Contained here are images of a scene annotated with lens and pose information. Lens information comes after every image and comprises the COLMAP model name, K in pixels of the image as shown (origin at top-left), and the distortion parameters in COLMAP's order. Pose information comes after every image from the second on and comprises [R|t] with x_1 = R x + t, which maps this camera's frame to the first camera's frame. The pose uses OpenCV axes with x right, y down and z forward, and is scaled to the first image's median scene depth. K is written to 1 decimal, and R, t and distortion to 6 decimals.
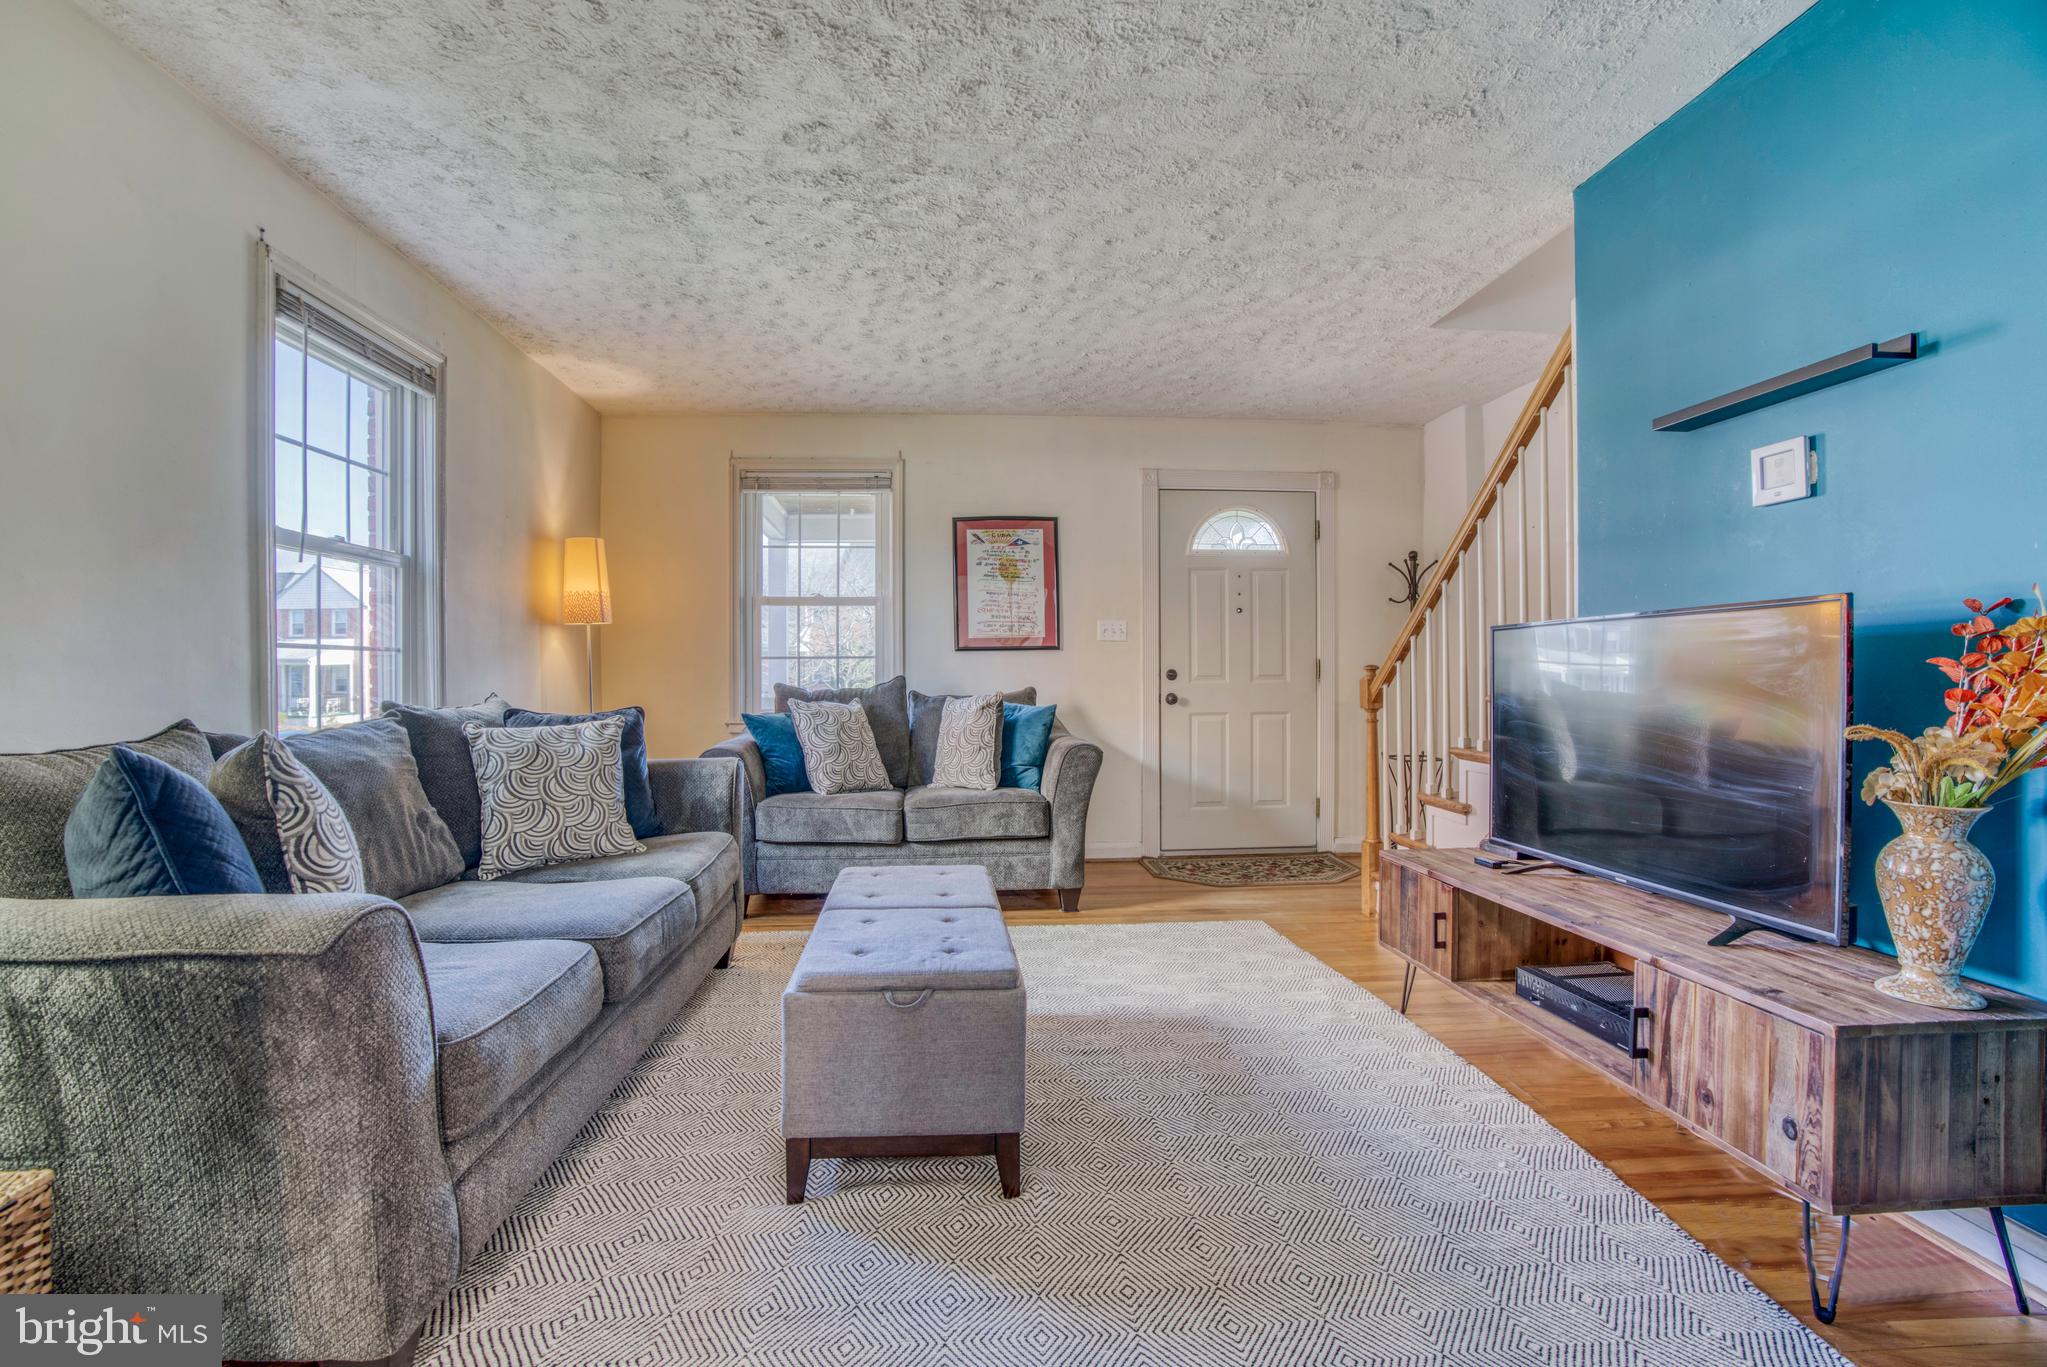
lens RADIAL K [[949.5, 0, 1005.0], [0, 949.5, 681.3], [0, 0, 1]] dist [-0.072263, 0.030813]
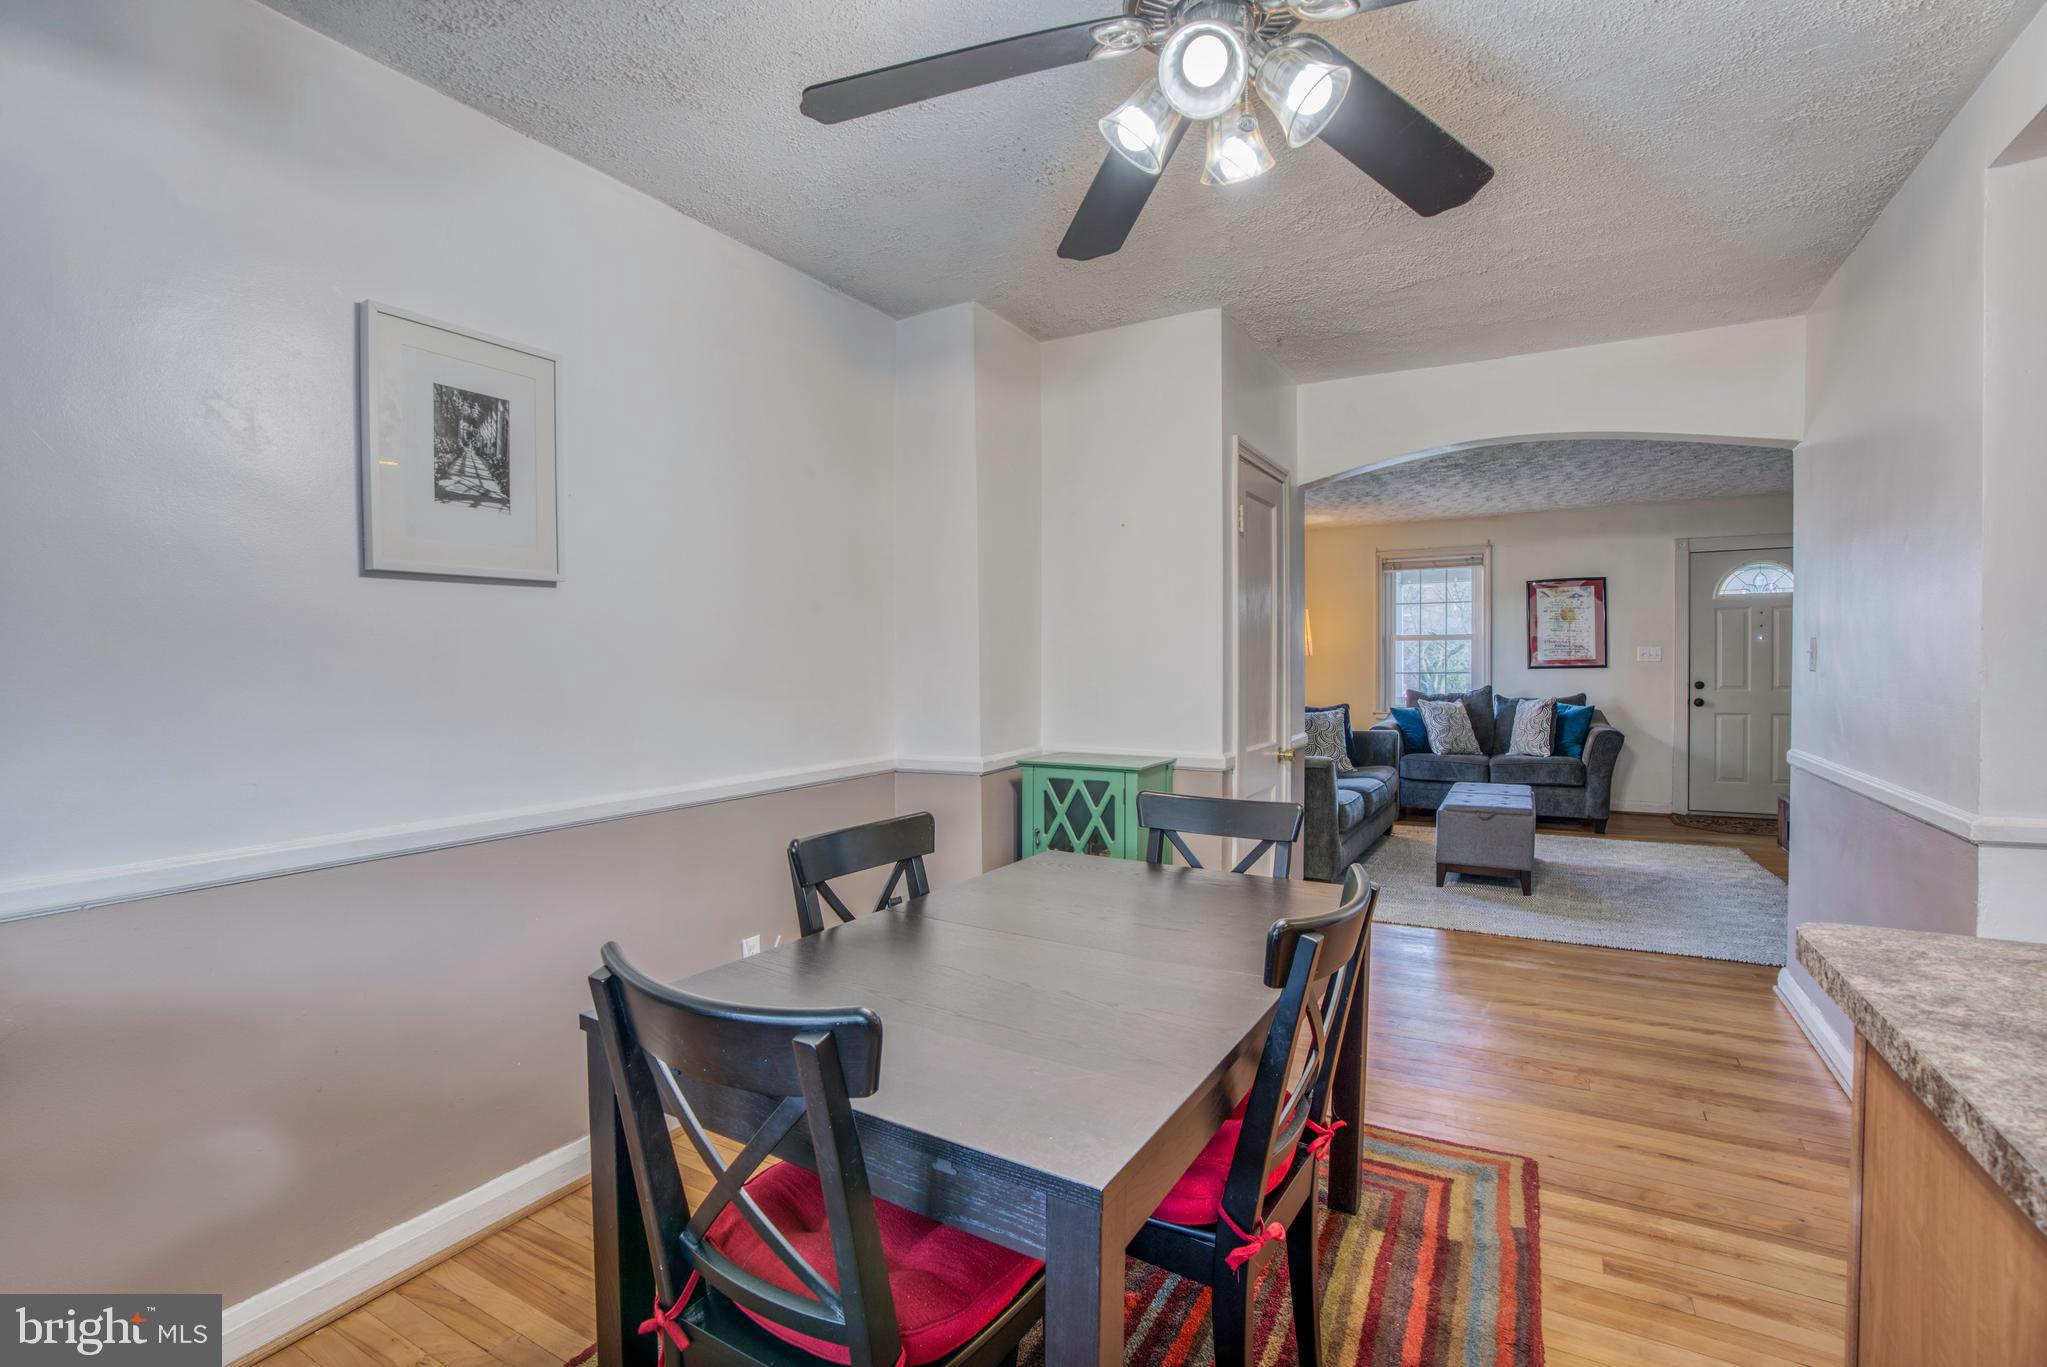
lens RADIAL K [[941.0, 0, 1004.4], [0, 941.0, 688.2], [0, 0, 1]] dist [-0.072956, 0.030093]
pose [[0.826227, 0.009846, -0.563251, 0.110868], [0.001135, 0.999816, 0.019143, -0.037978], [0.563336, -0.016455, 0.826064, -0.890640]]
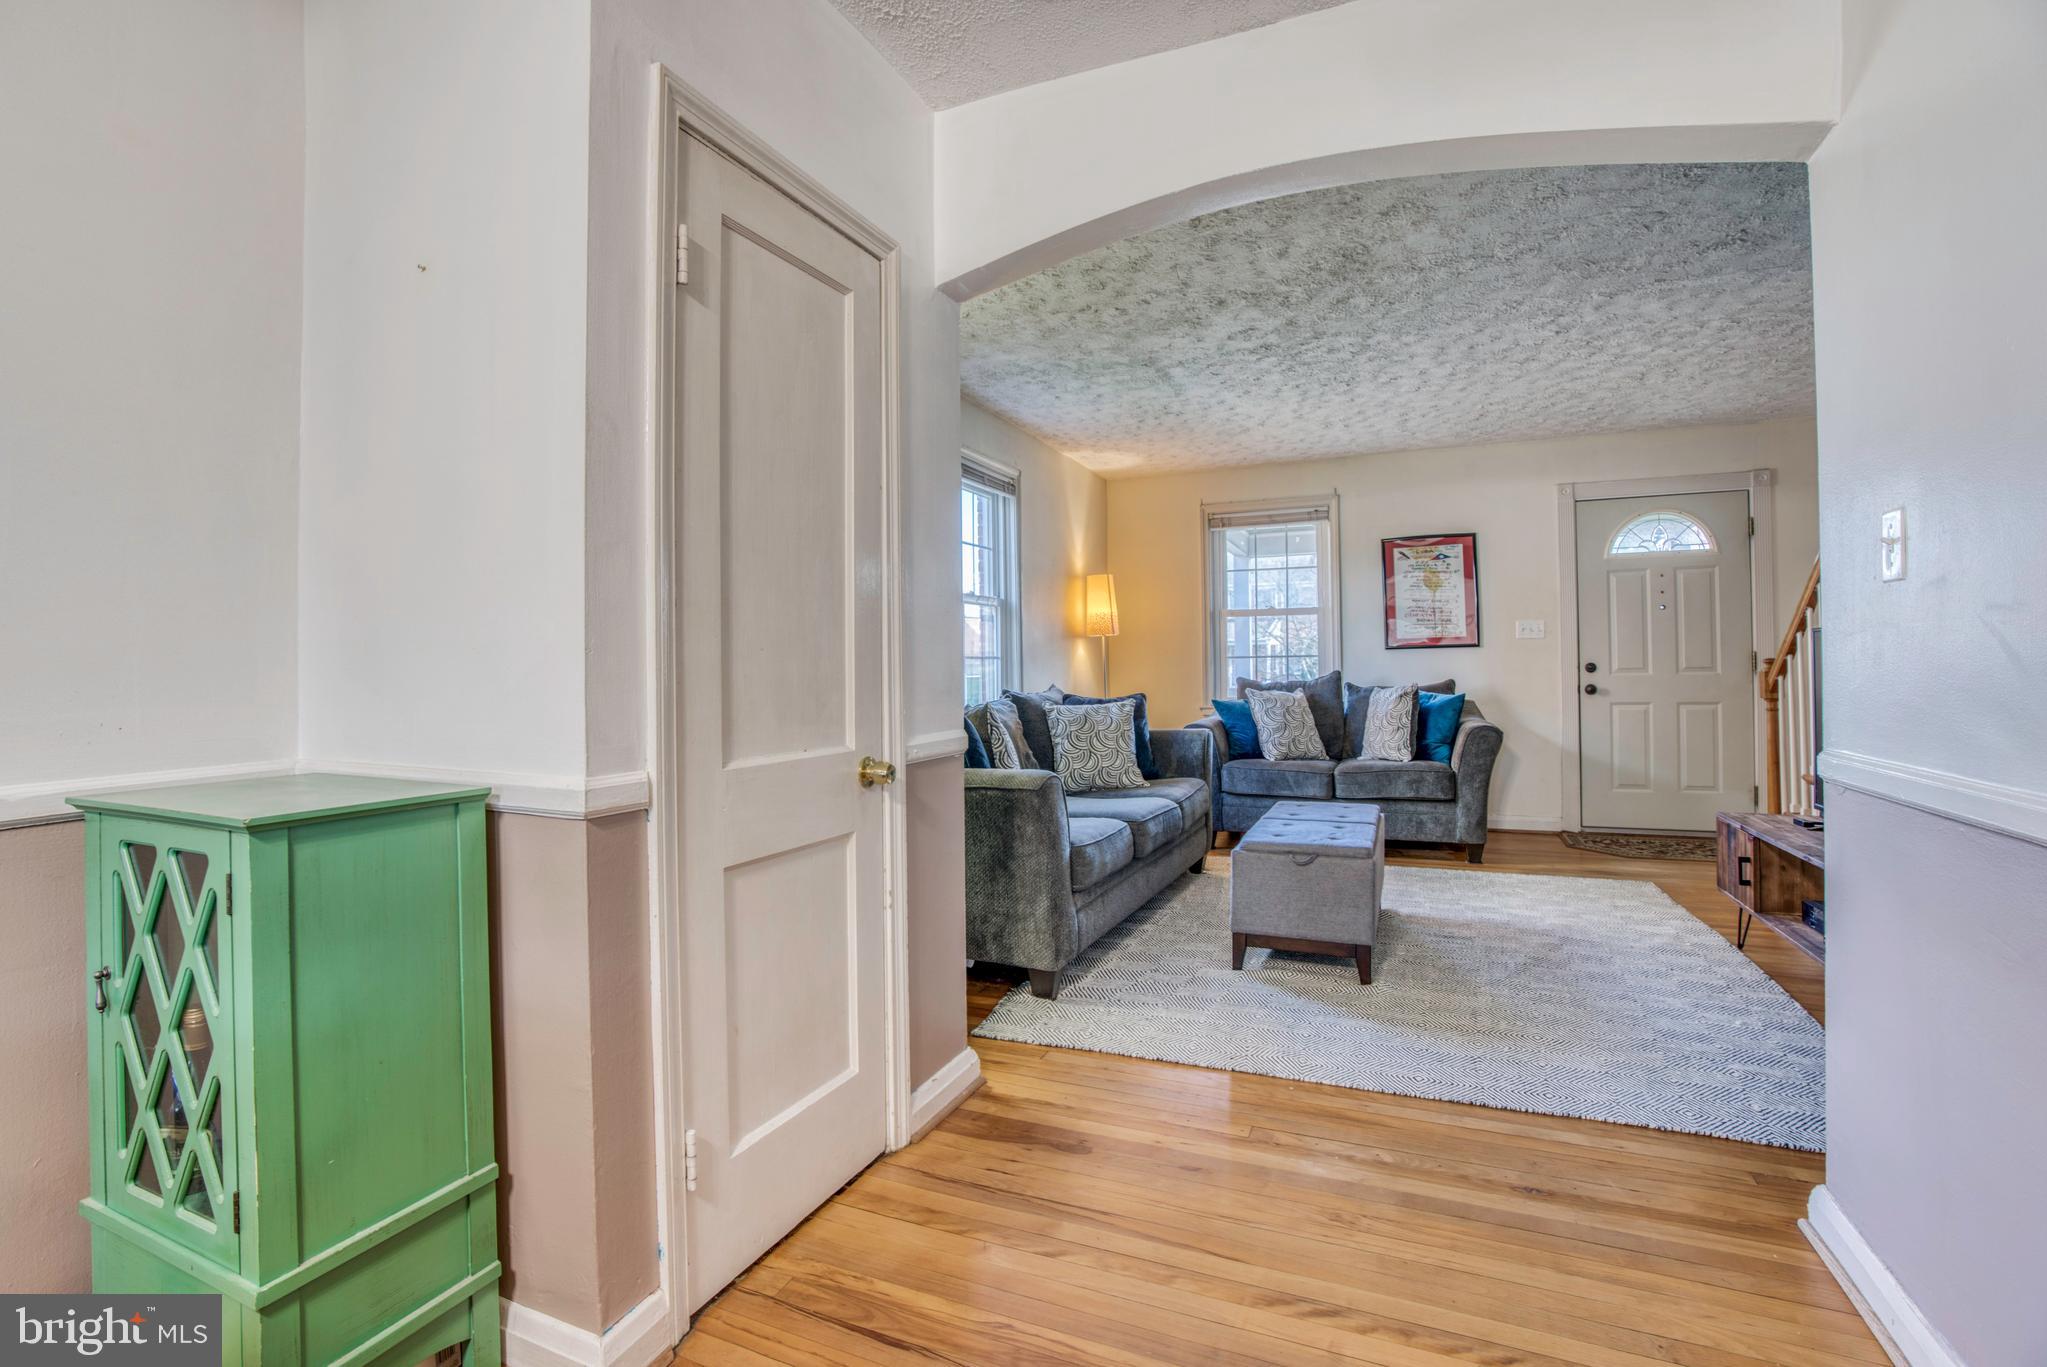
lens RADIAL K [[950.7, 0, 1002.2], [0, 950.7, 660.4], [0, 0, 1]] dist [-0.077639, 0.031221]
pose [[0.881498, -0.011172, -0.472055, 0.103970], [0.004648, 0.999877, -0.014984, -0.003202], [0.472165, 0.011014, 0.881442, -0.359378]]
